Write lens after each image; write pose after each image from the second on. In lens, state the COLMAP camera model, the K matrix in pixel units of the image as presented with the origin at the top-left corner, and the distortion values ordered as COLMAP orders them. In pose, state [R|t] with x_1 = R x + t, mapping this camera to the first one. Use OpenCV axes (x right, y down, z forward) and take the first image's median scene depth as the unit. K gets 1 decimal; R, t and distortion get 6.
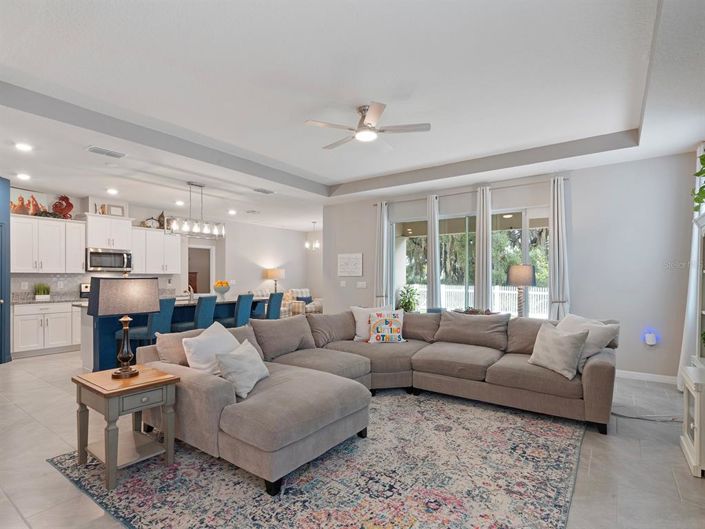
lens RADIAL K [[363.5, 0, 350.6], [0, 363.5, 280.2], [0, 0, 1]] dist [-0.001241, 0.000224]
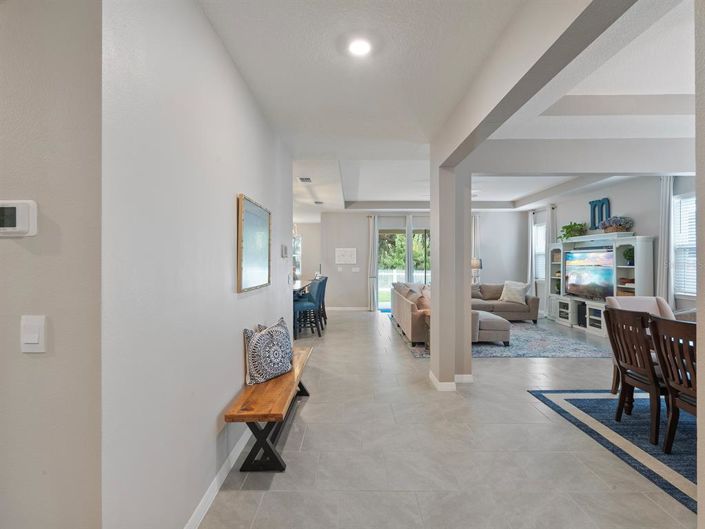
lens RADIAL K [[363.5, 0, 348.7], [0, 363.5, 264.0], [0, 0, 1]] dist [-0.001241, 0.000224]
pose [[0.816750, -0.005789, 0.576962, -1.782554], [0.007670, 0.999970, -0.000825, -0.021695], [-0.576940, 0.005099, 0.816770, -0.355602]]
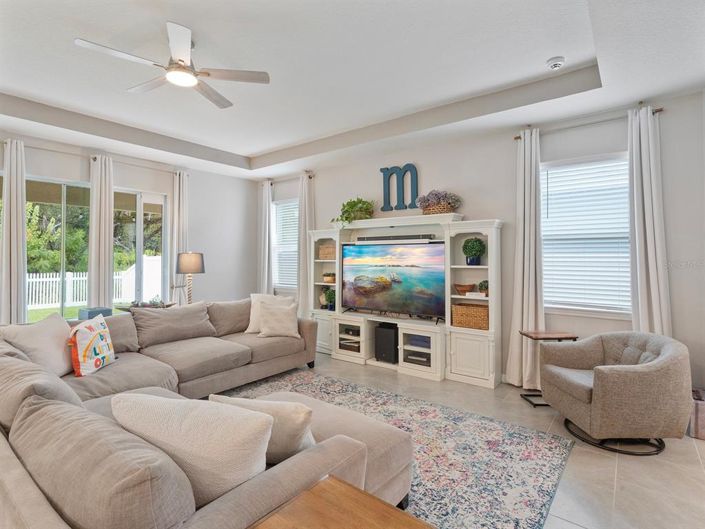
lens RADIAL K [[363.5, 0, 350.3], [0, 363.5, 259.5], [0, 0, 1]] dist [-0.001241, 0.000224]
pose [[0.044140, -0.007061, 0.999000, -0.739579], [0.010245, 0.999926, 0.006615, -0.035108], [-0.998973, 0.009943, 0.044209, 0.700200]]
